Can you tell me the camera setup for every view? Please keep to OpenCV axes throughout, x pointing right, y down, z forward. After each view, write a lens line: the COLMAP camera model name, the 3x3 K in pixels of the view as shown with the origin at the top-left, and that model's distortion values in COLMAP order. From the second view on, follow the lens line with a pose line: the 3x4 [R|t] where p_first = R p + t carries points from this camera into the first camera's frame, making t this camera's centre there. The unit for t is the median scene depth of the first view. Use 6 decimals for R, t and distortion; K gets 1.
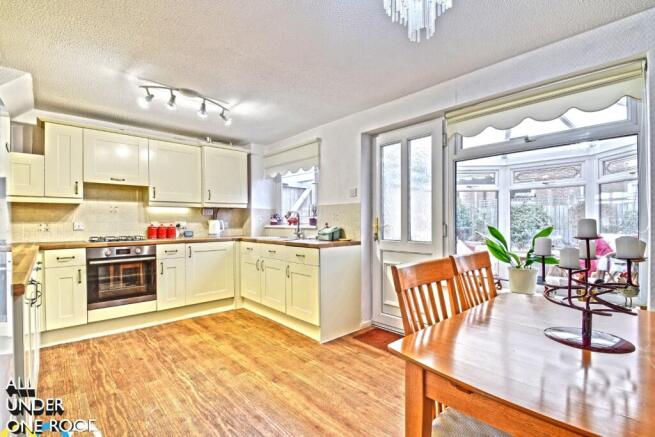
lens RADIAL K [[299.2, 0, 308.8], [0, 299.2, 222.2], [0, 0, 1]] dist [0.000580, -0.000142]
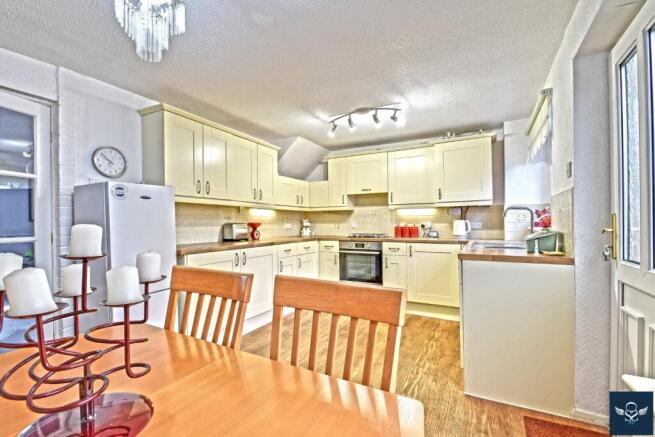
lens RADIAL K [[299.2, 0, 326.7], [0, 299.2, 222.6], [0, 0, 1]] dist [0.000580, -0.000142]
pose [[0.345676, -0.000627, -0.938354, 0.509797], [0.005087, 0.999986, 0.001206, -0.003798], [0.938340, -0.005190, 0.345675, 0.381064]]
